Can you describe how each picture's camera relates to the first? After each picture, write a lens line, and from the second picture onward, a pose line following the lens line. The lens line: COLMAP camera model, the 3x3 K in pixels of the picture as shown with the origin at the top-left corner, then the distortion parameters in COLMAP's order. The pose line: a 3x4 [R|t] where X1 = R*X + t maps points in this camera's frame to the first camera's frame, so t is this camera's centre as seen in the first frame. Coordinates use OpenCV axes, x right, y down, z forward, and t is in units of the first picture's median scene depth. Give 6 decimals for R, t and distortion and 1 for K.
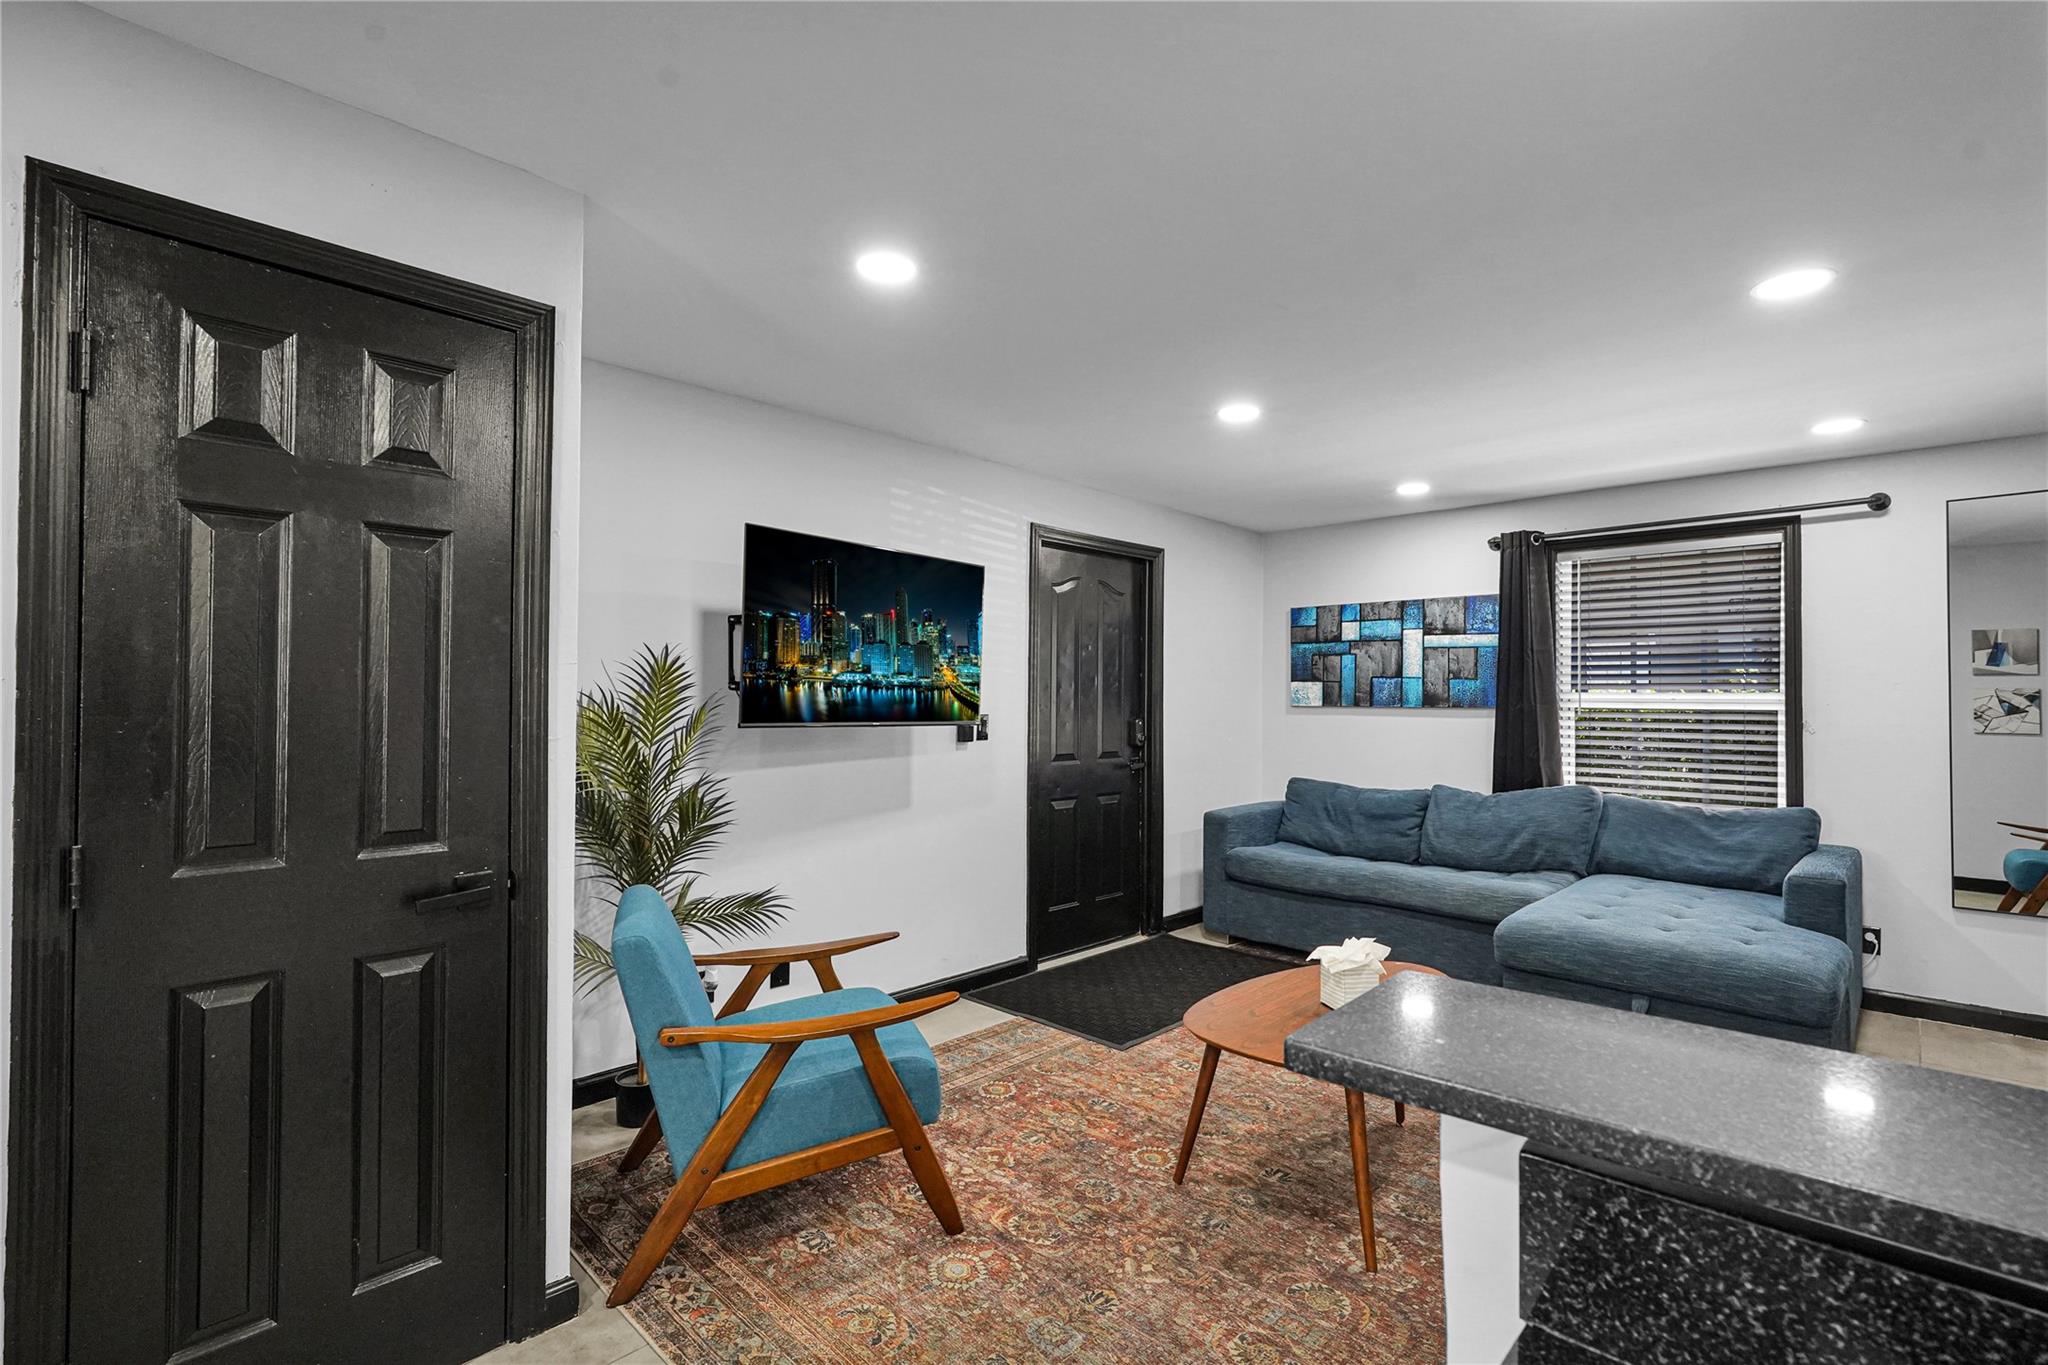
lens RADIAL K [[941.0, 0, 1026.8], [0, 941.0, 683.5], [0, 0, 1]] dist [-0.032270, 0.025649]
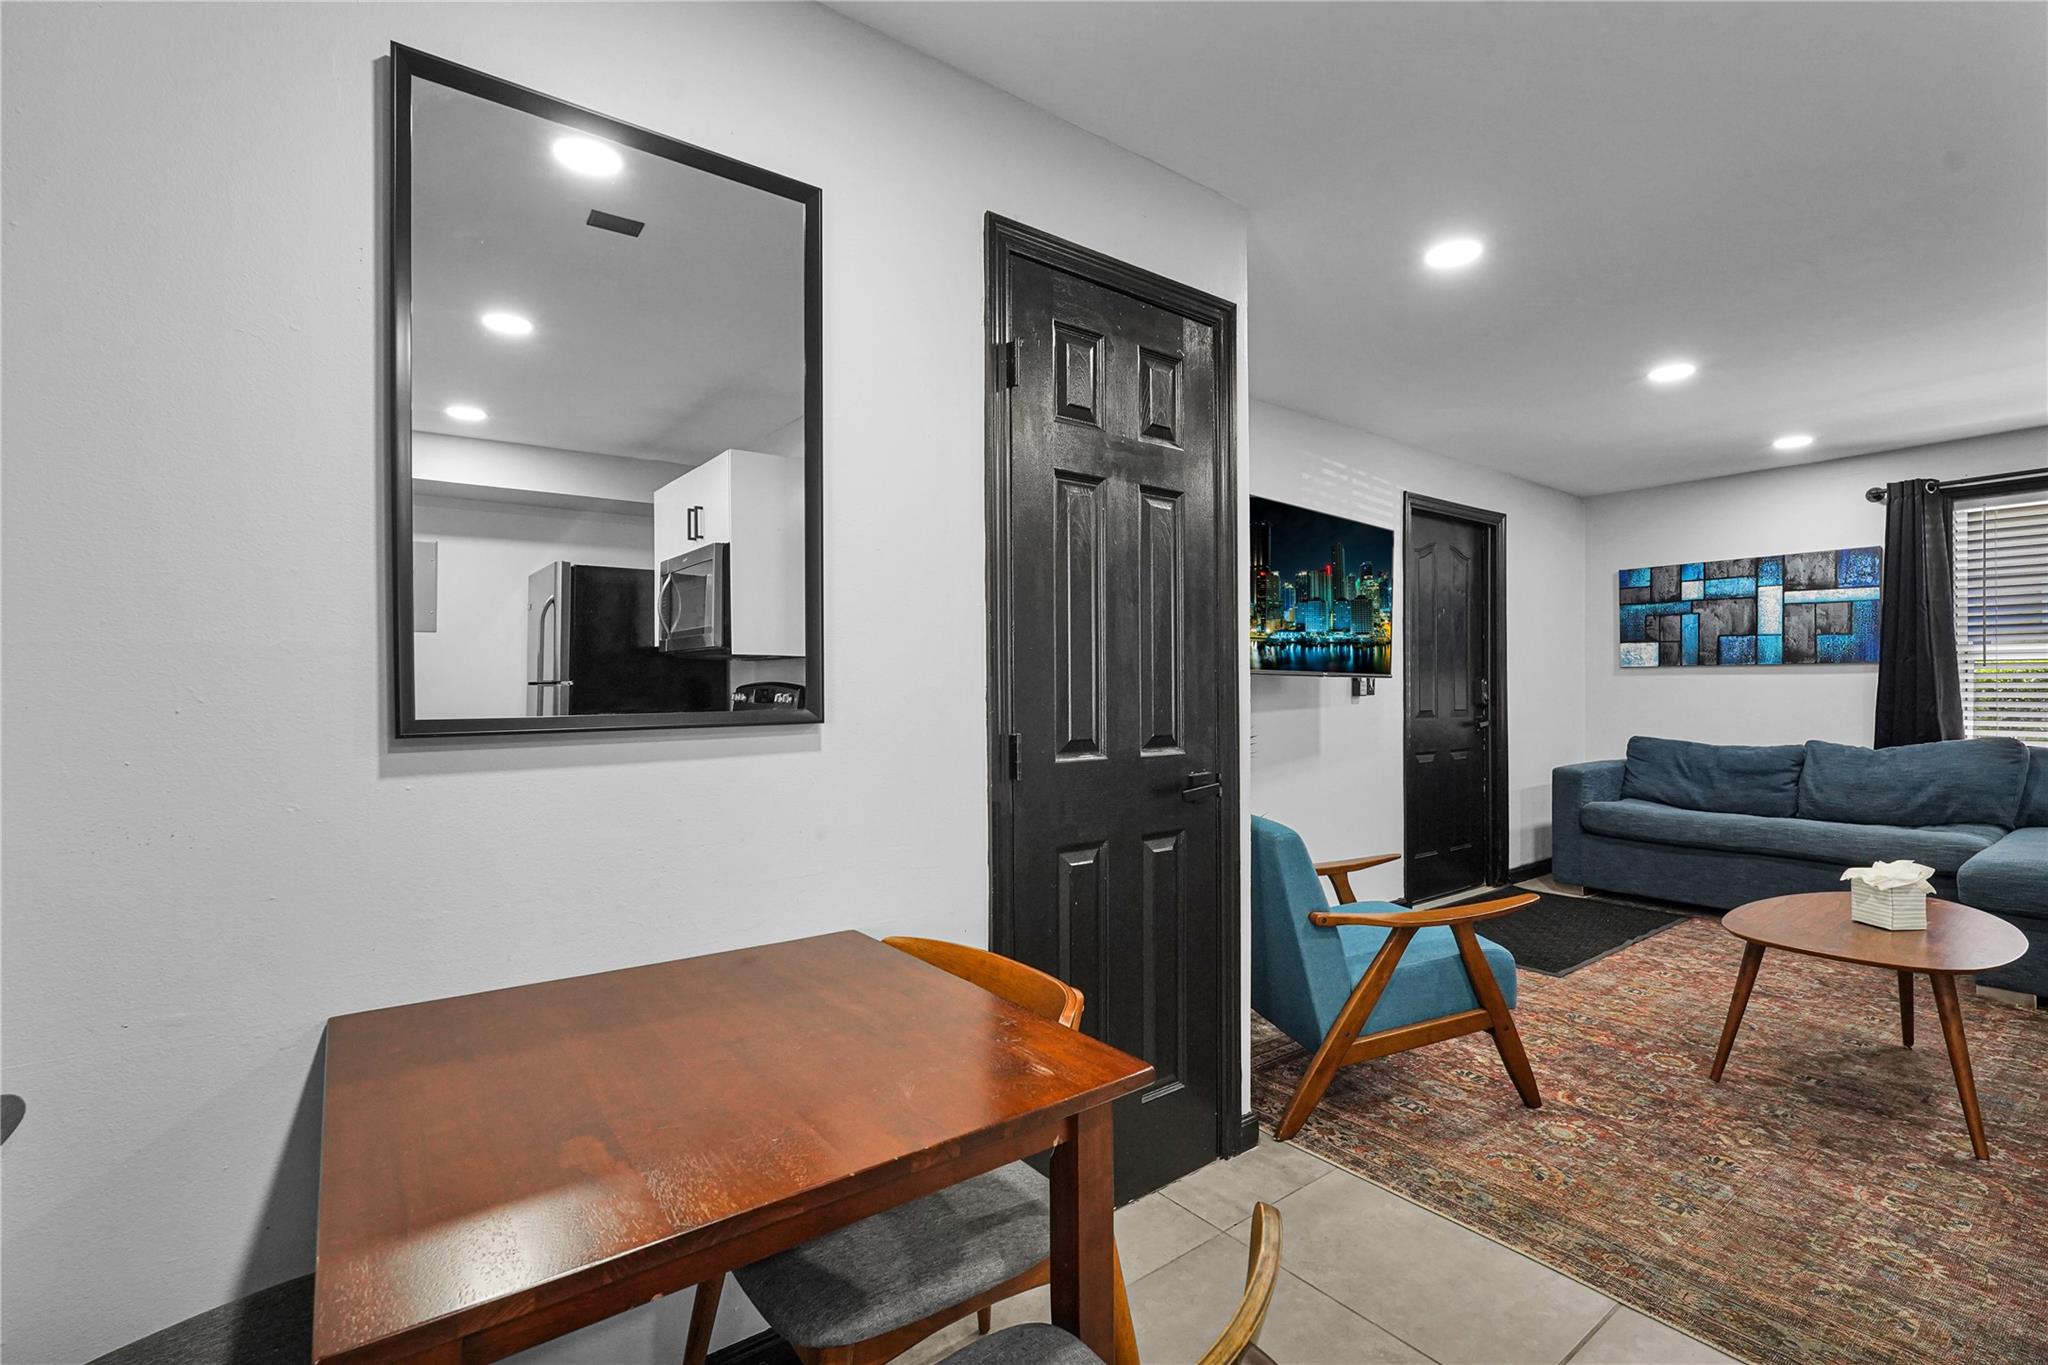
lens RADIAL K [[916.8, 0, 1025.1], [0, 916.8, 685.4], [0, 0, 1]] dist [-0.018505, 0.009167]
pose [[0.987663, -0.012107, -0.156128, -0.263423], [0.014492, 0.999795, 0.014143, 0.026928], [0.155924, -0.016231, 0.987636, -0.093437]]
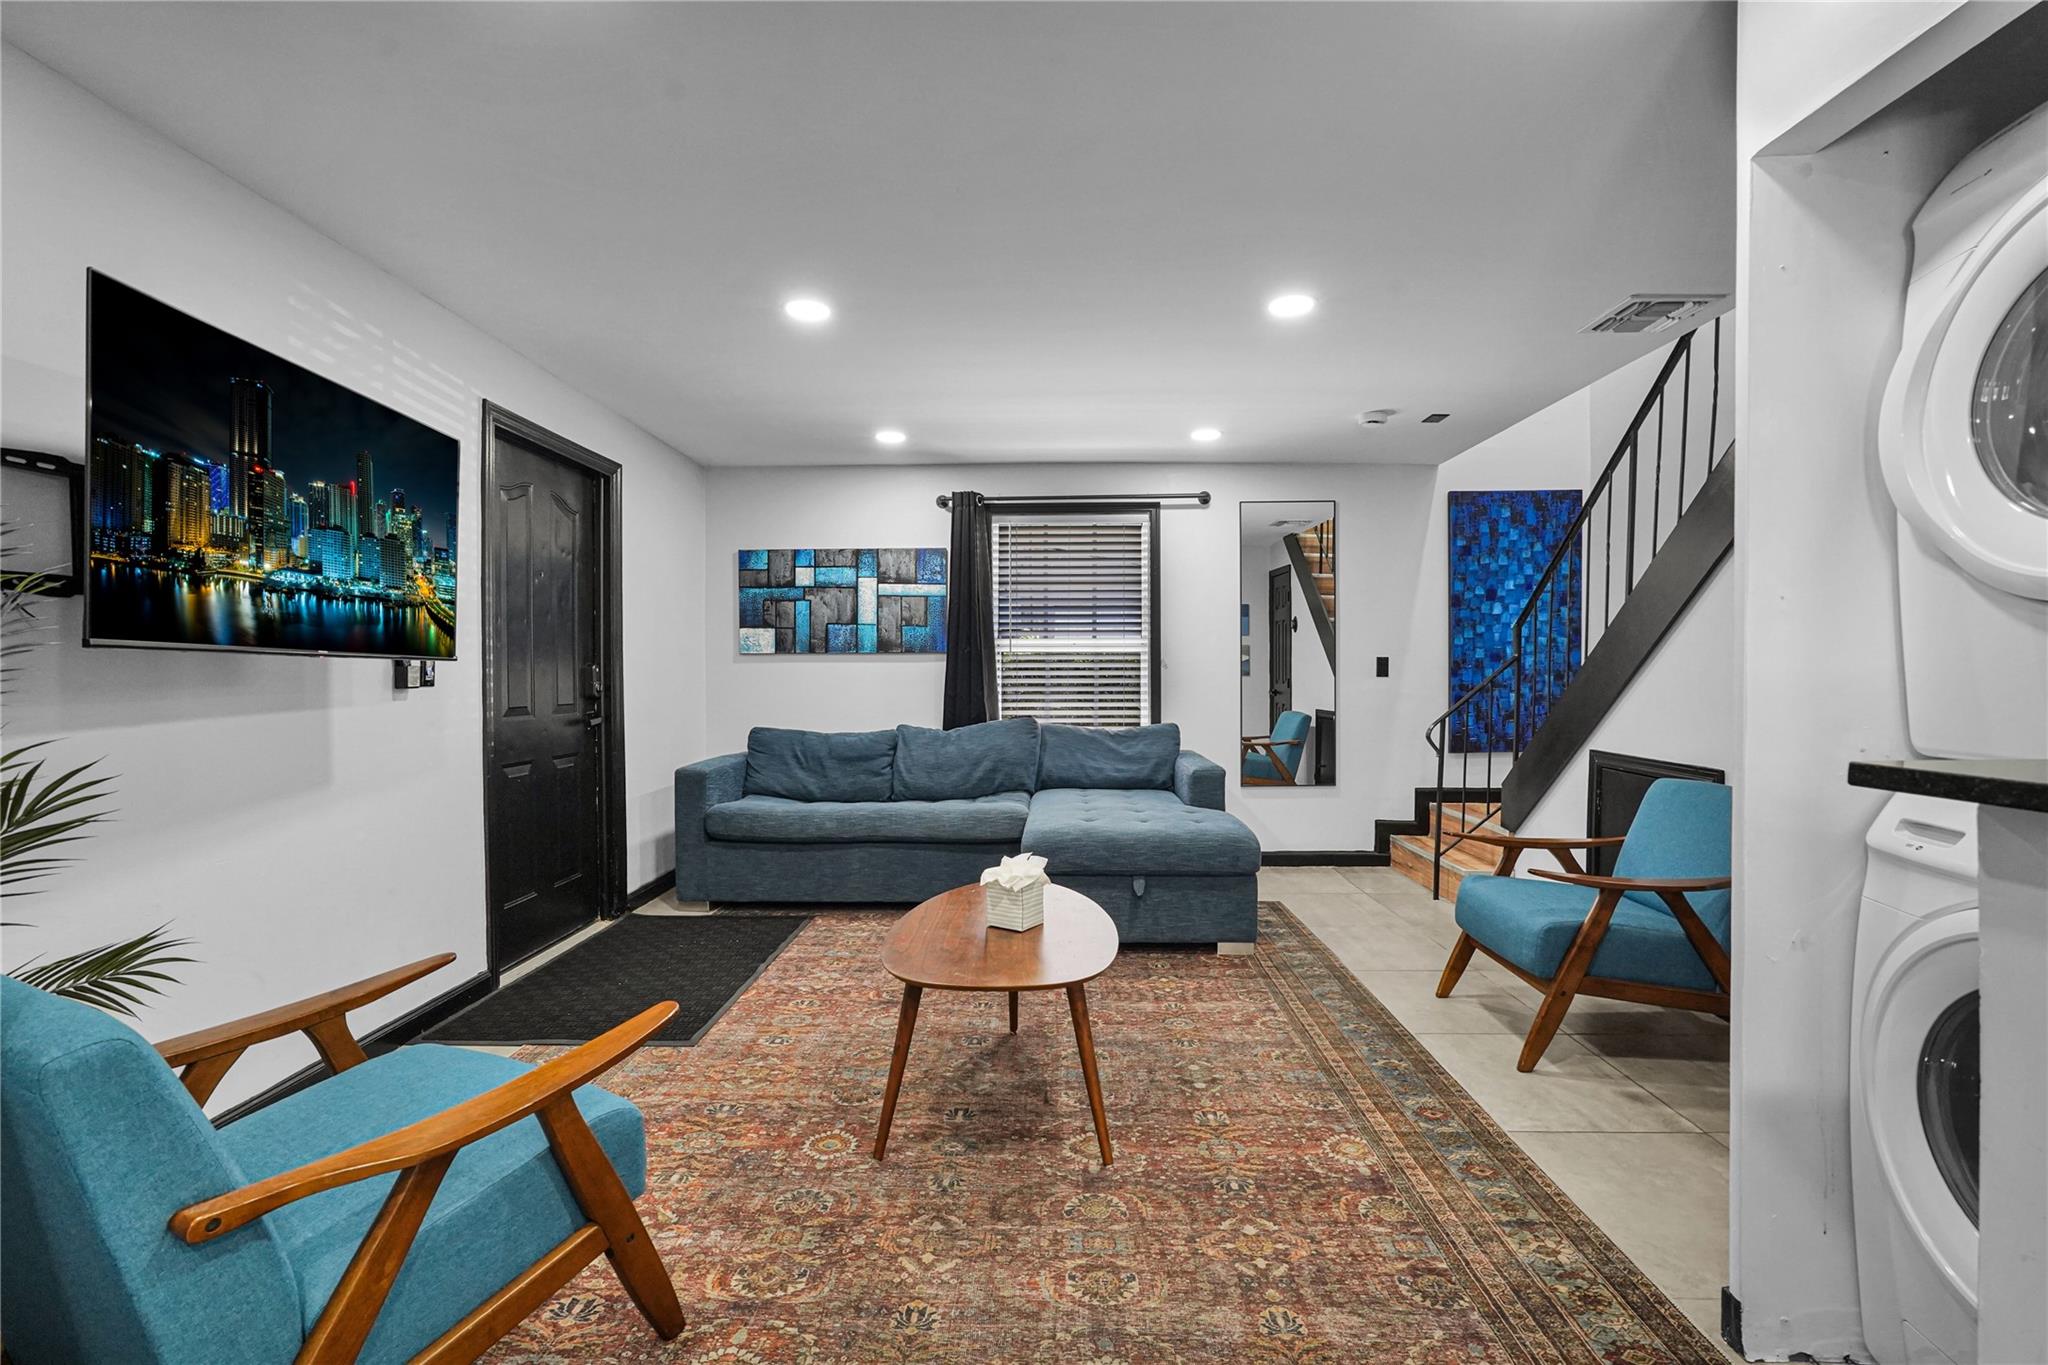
lens RADIAL K [[921.1, 0, 1027.8], [0, 921.1, 678.9], [0, 0, 1]] dist [-0.018668, 0.003987]
pose [[0.734087, -0.016450, 0.678856, -0.179778], [-0.001235, 0.999673, 0.025559, 0.033418], [-0.679055, -0.019601, 0.733826, 0.158618]]
